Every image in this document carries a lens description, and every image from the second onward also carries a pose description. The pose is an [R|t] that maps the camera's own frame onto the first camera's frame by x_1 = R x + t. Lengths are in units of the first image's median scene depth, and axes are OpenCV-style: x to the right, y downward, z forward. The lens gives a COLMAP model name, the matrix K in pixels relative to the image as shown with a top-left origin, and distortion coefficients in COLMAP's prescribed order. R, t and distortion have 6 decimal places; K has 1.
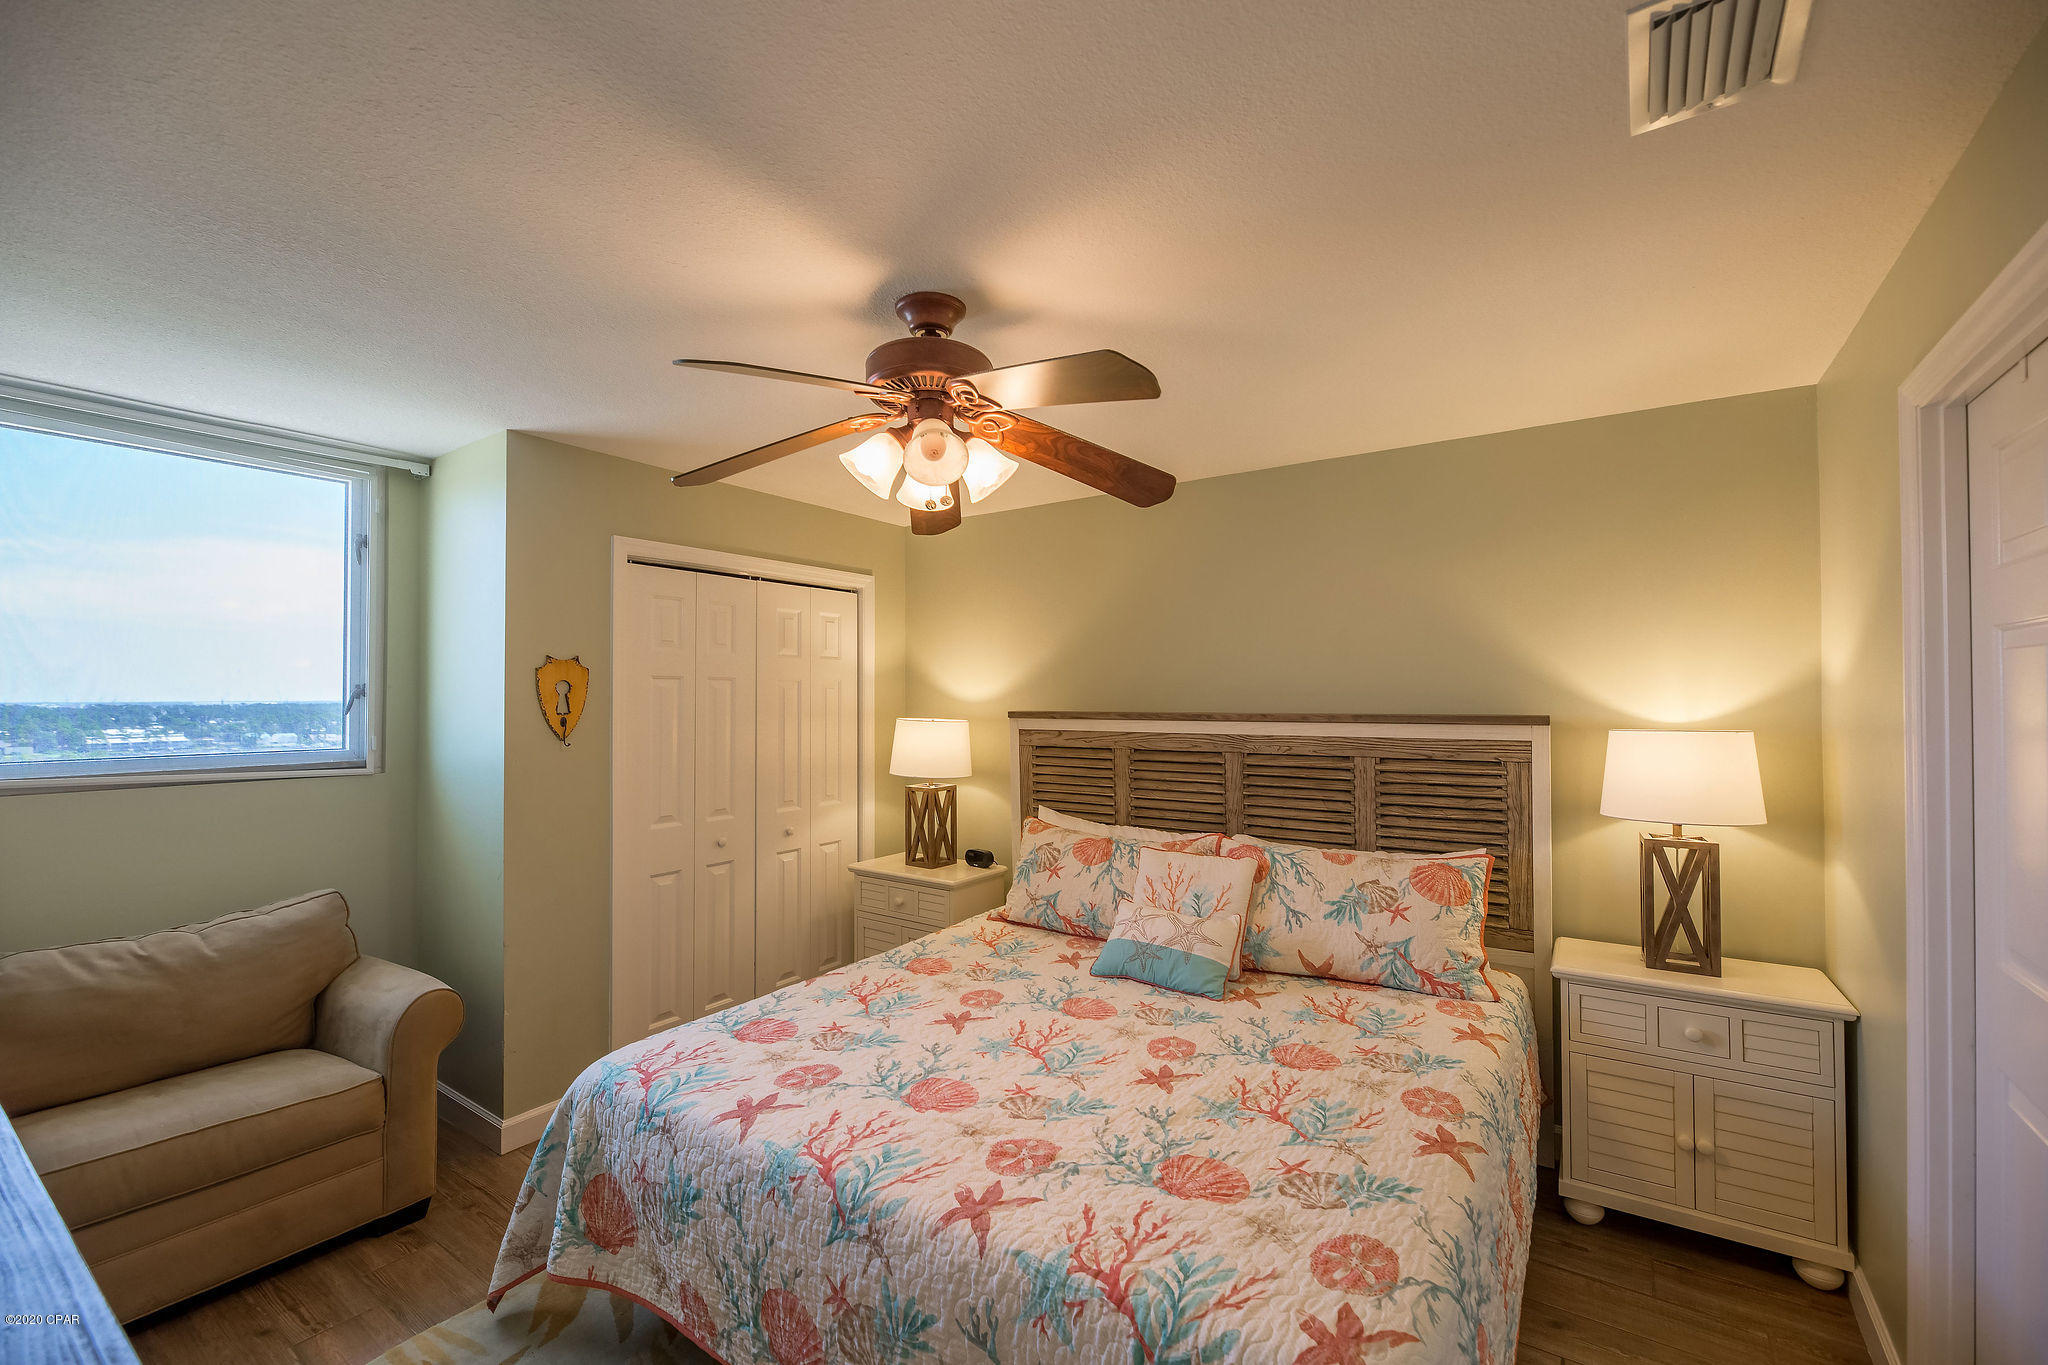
lens RADIAL K [[849.4, 0, 1026.7], [0, 849.4, 691.2], [0, 0, 1]] dist [-0.006067, -0.000541]
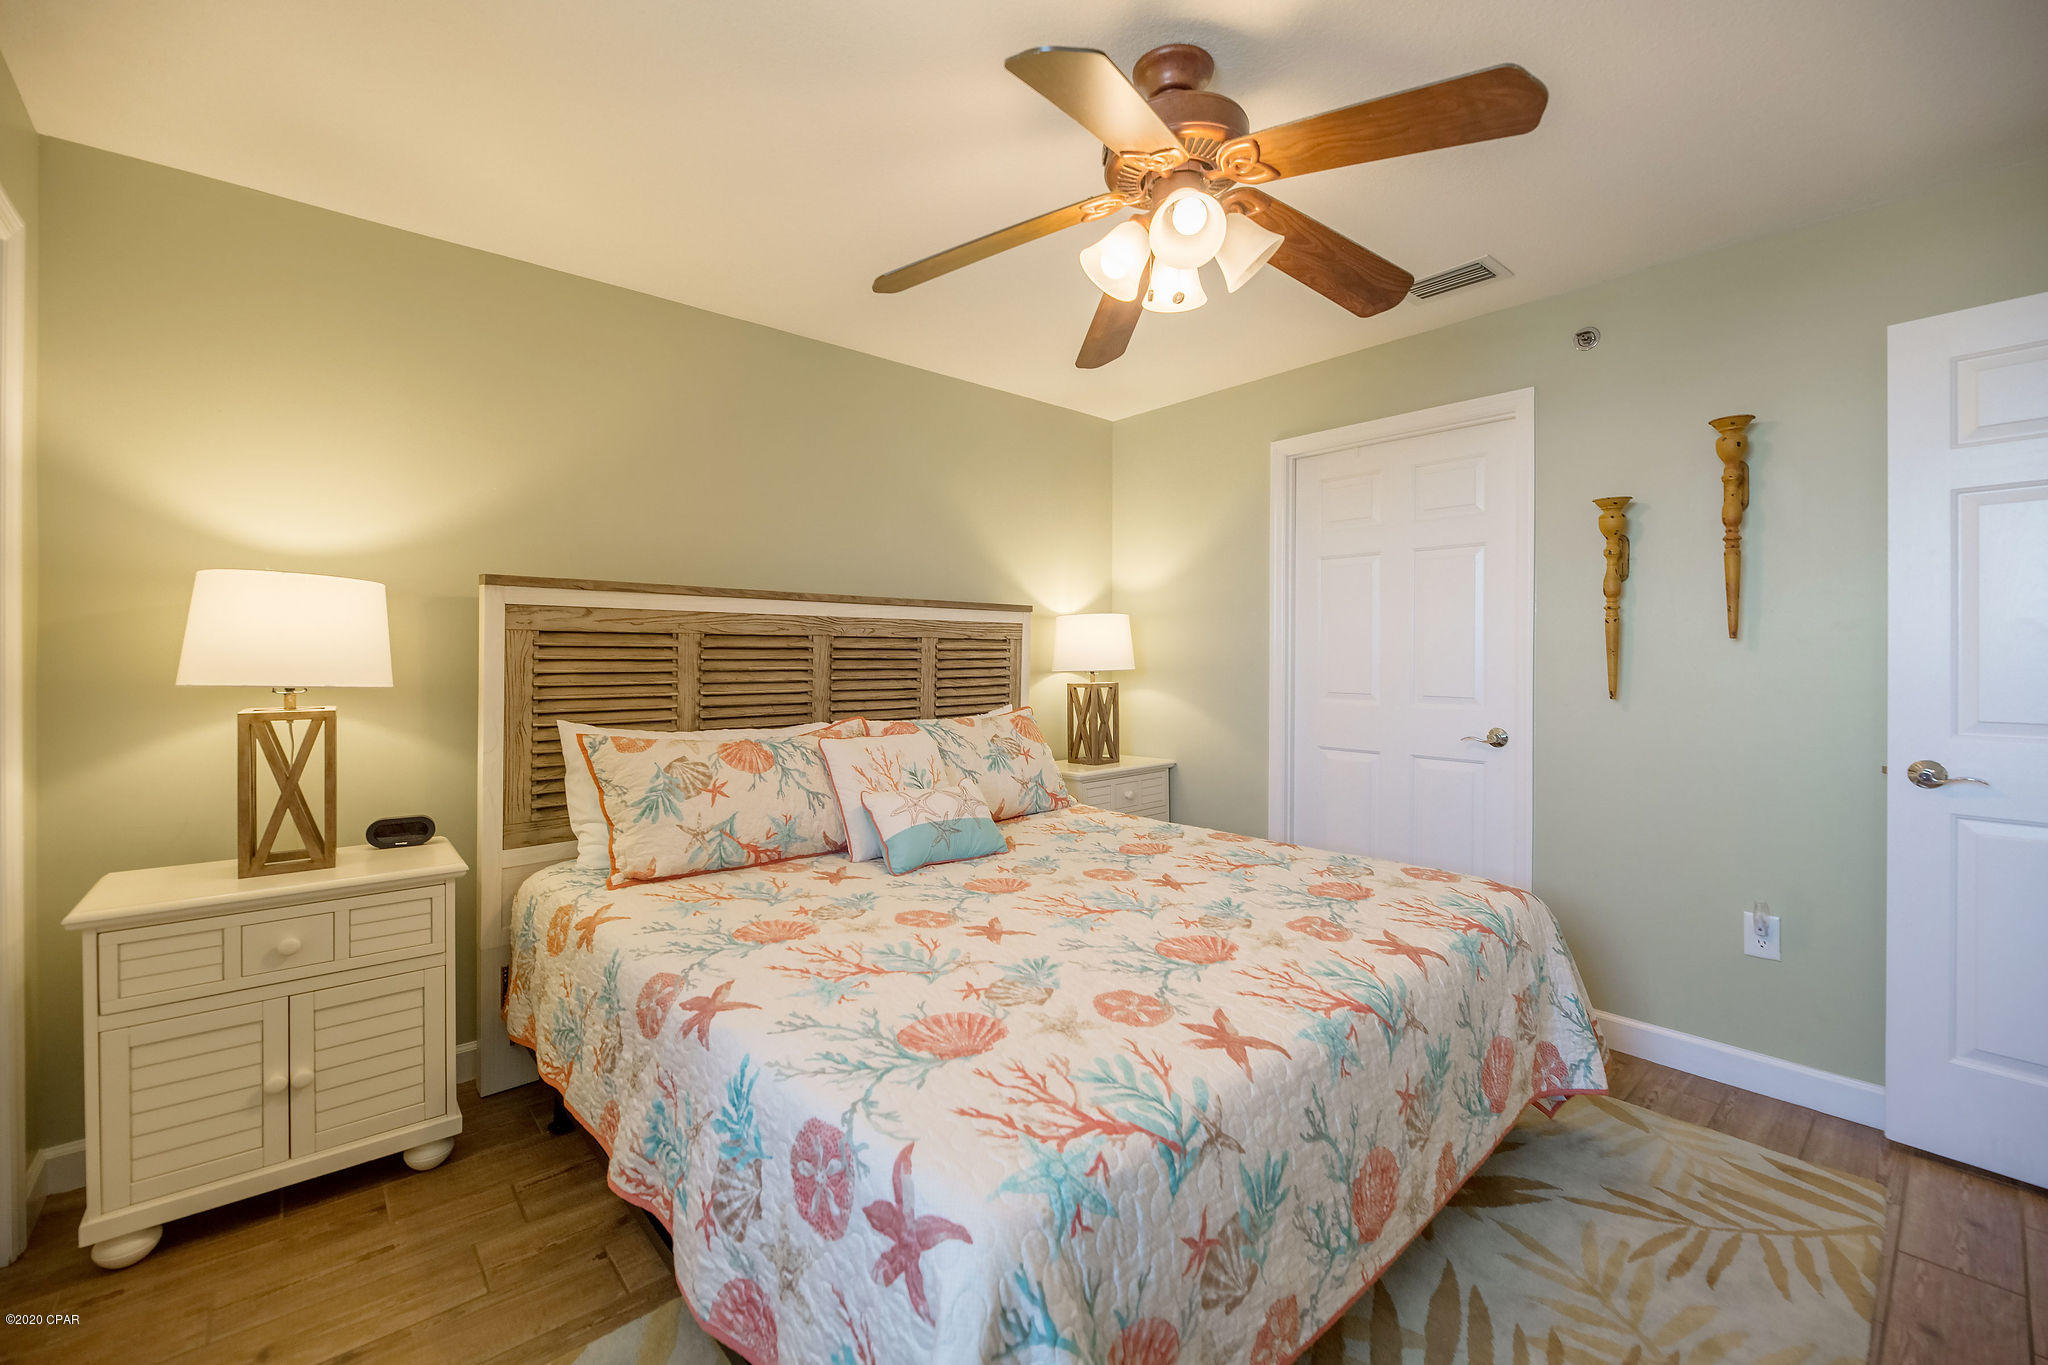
lens RADIAL K [[849.4, 0, 1016.8], [0, 849.4, 653.7], [0, 0, 1]] dist [-0.006067, -0.000541]
pose [[0.239565, 0.004540, 0.970870, -0.690275], [-0.010134, 0.999946, -0.002175, 0.103590], [-0.970827, -0.009318, 0.239598, 0.639360]]
